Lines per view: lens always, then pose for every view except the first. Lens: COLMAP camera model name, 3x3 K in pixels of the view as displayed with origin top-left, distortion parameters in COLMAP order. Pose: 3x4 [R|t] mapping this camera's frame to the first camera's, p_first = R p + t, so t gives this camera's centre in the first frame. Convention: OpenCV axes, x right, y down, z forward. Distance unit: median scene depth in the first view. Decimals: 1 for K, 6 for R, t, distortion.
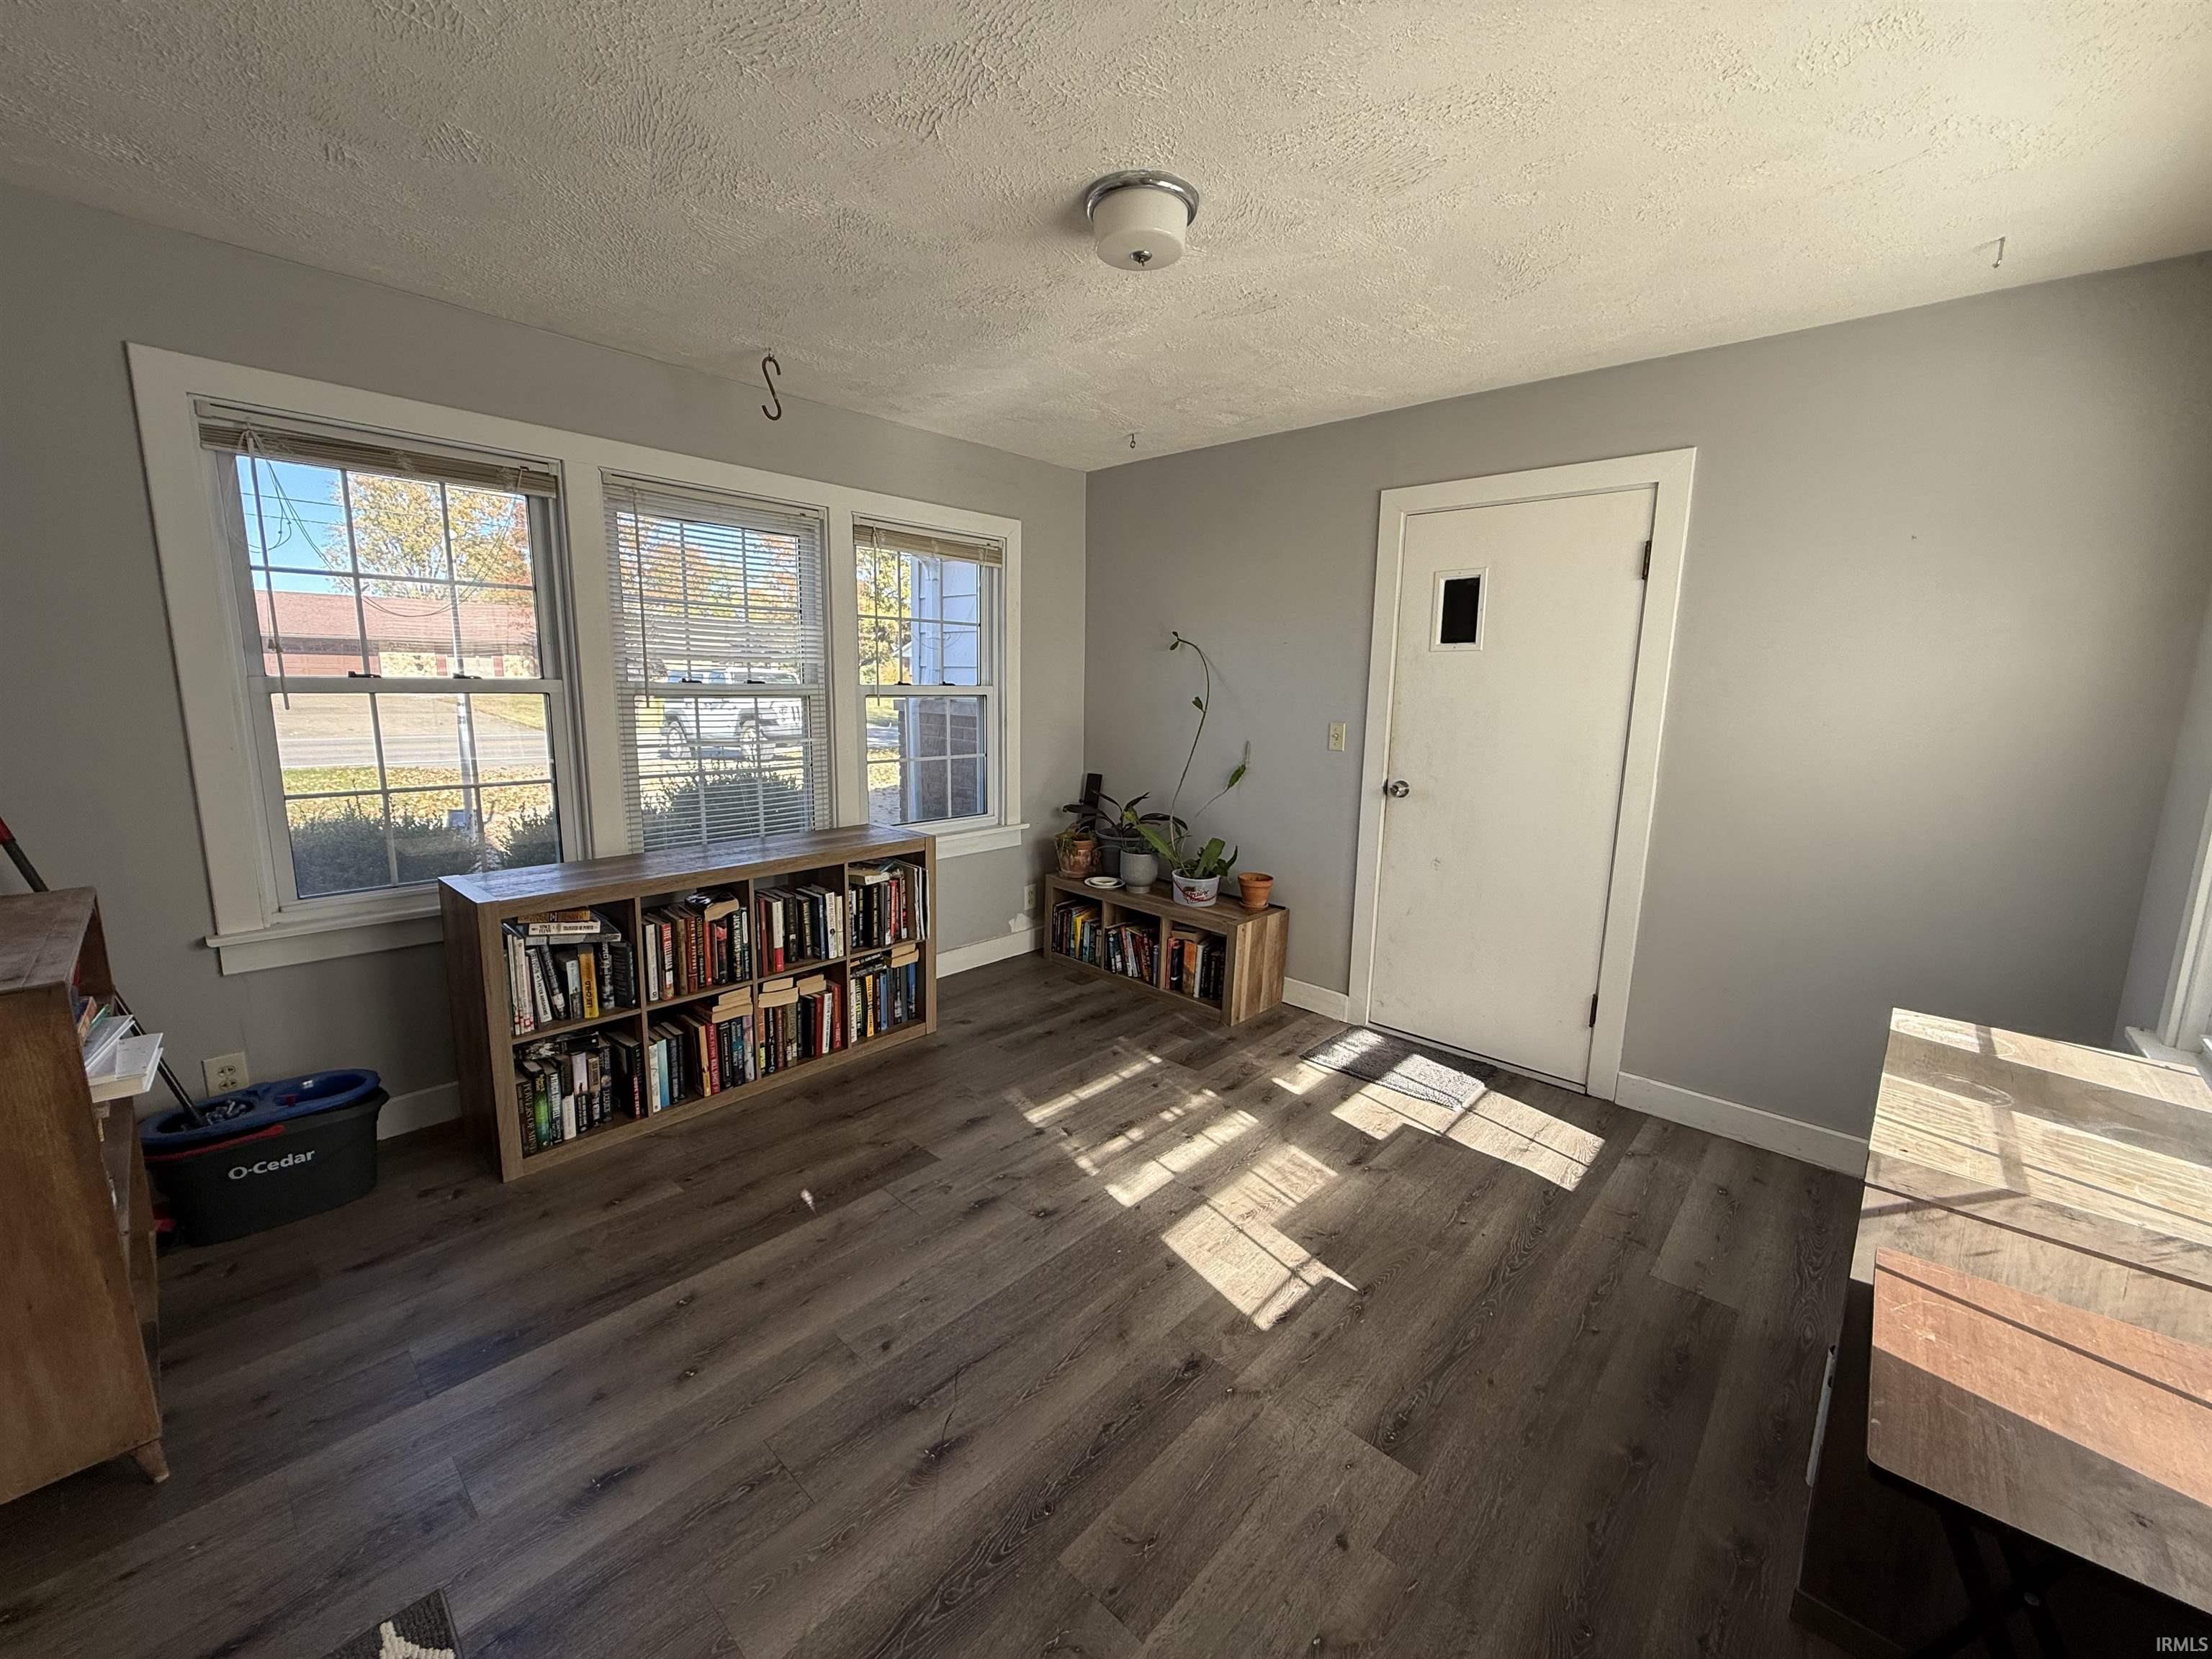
lens RADIAL K [[883.4, 0, 1100.4], [0, 883.4, 828.4], [0, 0, 1]] dist [-0.003034, 0.000893]
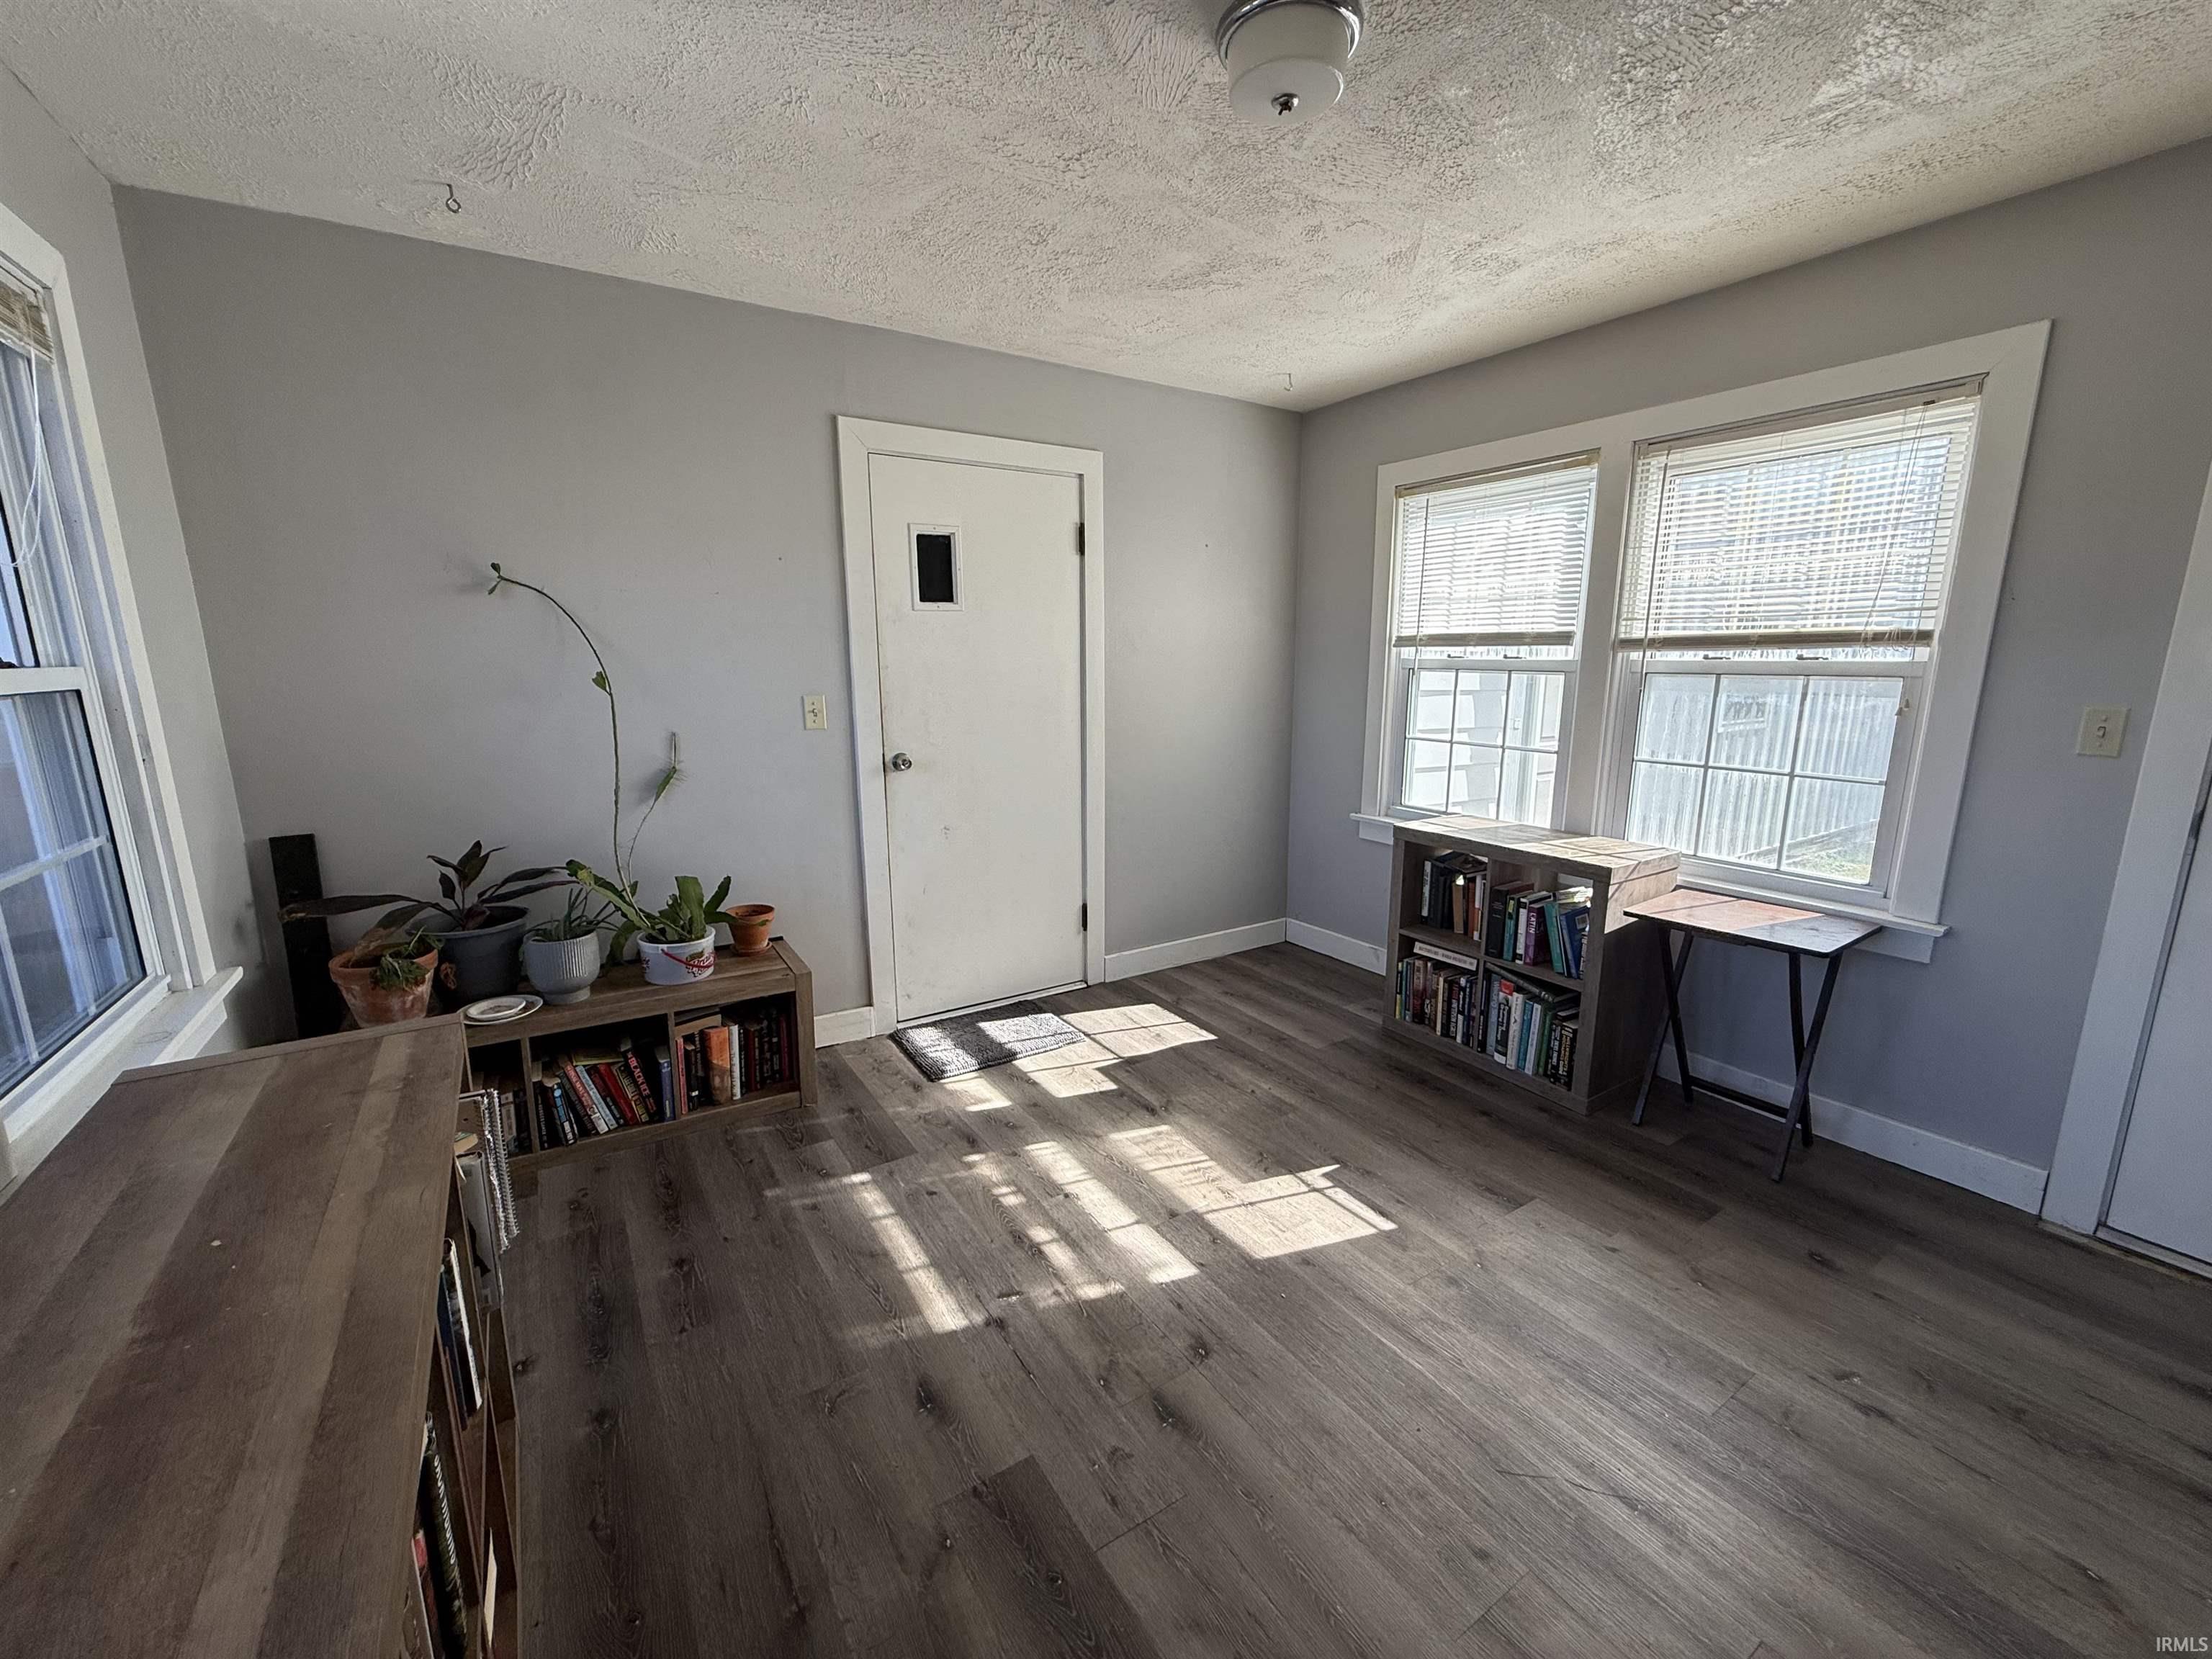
lens RADIAL K [[877.9, 0, 1097.8], [0, 877.9, 839.3], [0, 0, 1]] dist [-0.000052, 0.000037]
pose [[0.256339, -0.219269, 0.941388, -0.546691], [0.168611, 0.969141, 0.179821, -0.110437], [-0.951767, 0.112633, 0.285400, 0.635335]]
